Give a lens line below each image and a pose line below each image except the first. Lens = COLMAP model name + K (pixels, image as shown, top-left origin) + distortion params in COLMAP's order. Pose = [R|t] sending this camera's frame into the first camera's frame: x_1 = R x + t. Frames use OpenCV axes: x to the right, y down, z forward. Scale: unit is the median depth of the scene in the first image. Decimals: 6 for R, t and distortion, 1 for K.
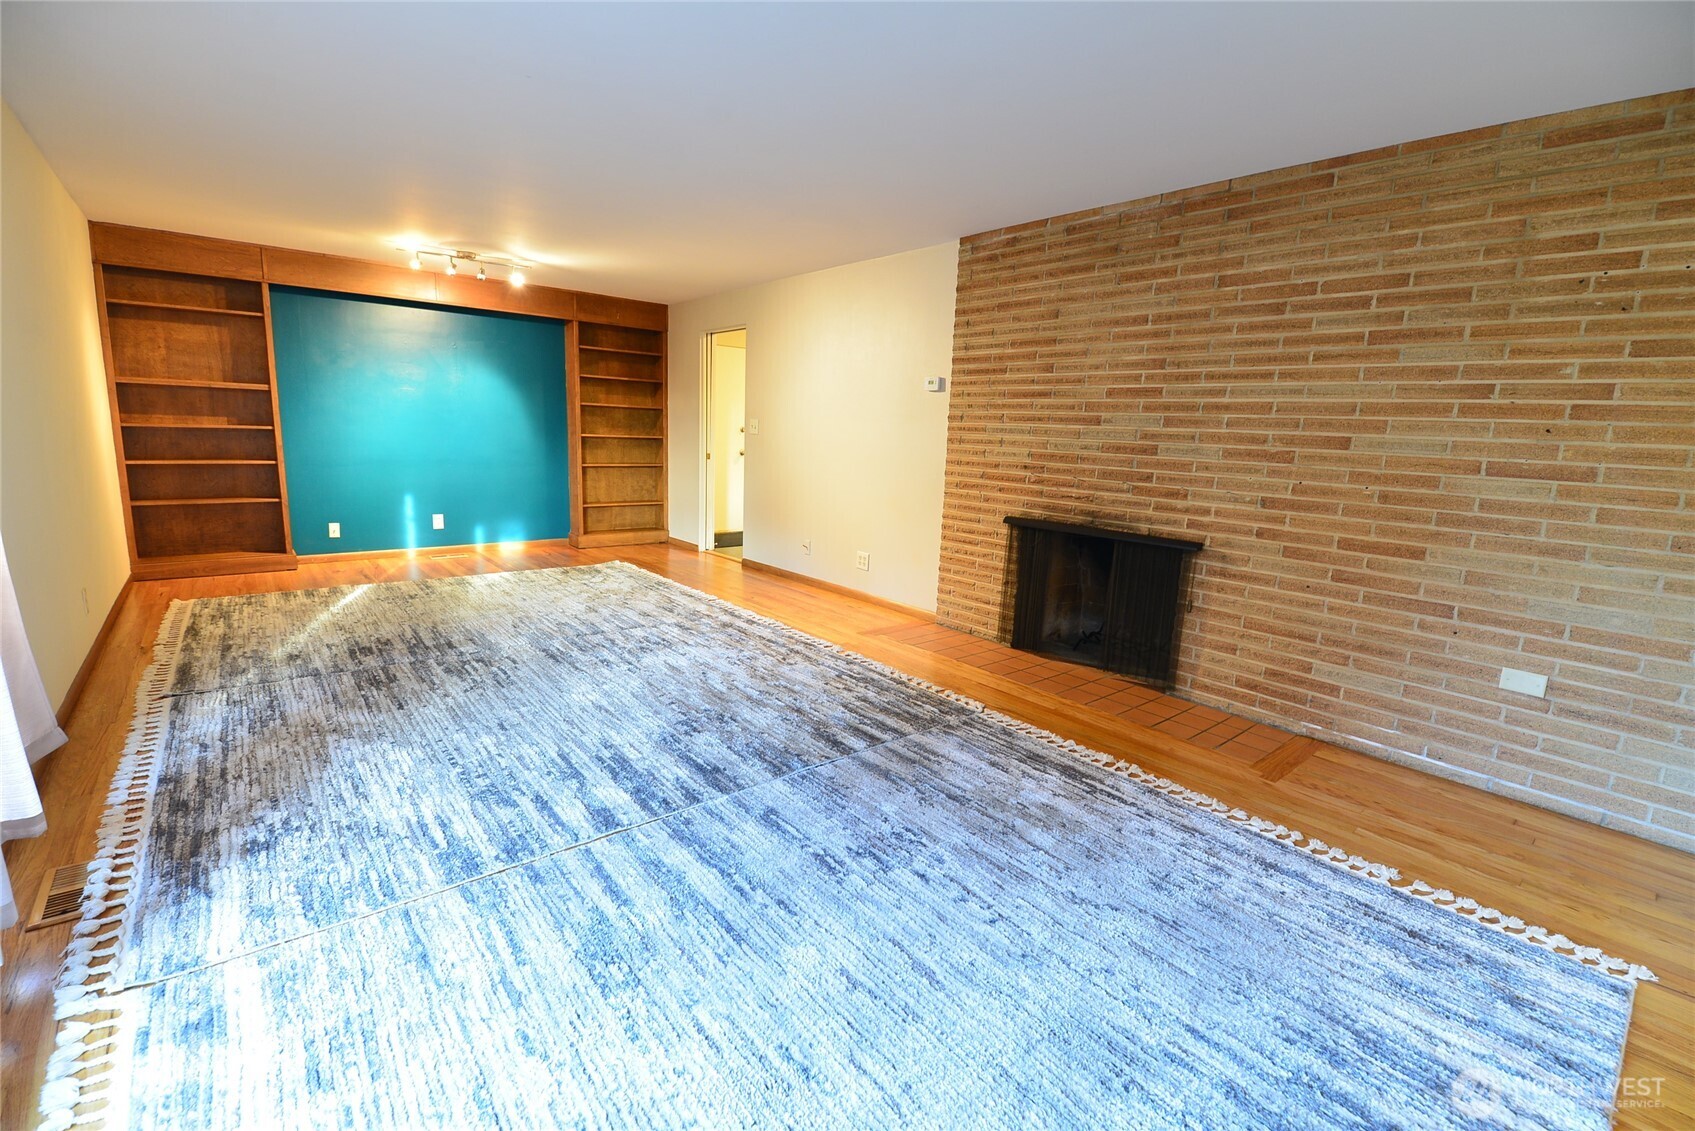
lens RADIAL K [[740.0, 0, 846.6], [0, 740.0, 564.6], [0, 0, 1]] dist [-0.014264, -0.002647]
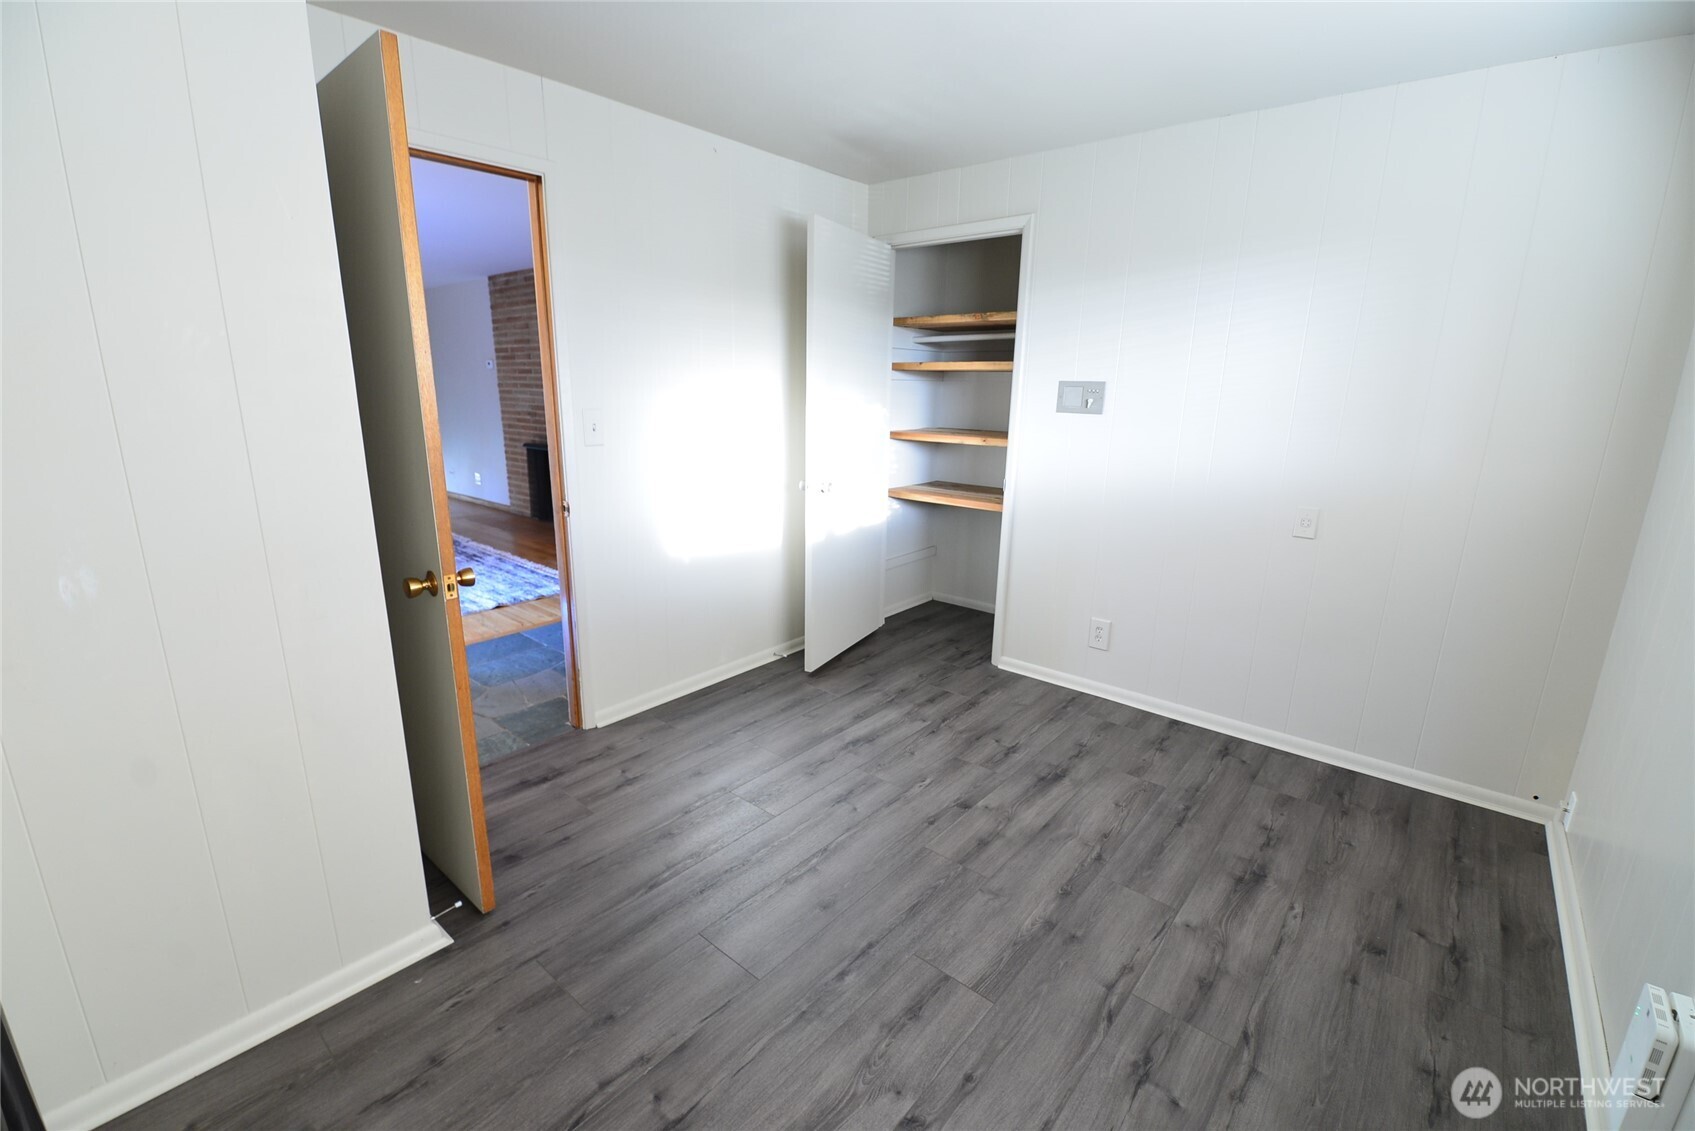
lens RADIAL K [[740.0, 0, 846.2], [0, 740.0, 566.1], [0, 0, 1]] dist [-0.014264, -0.002647]
pose [[0.986326, -0.065681, 0.151154, 0.677212], [0.054947, 0.995734, 0.074127, 0.134997], [-0.155378, -0.064807, 0.985727, -0.832836]]
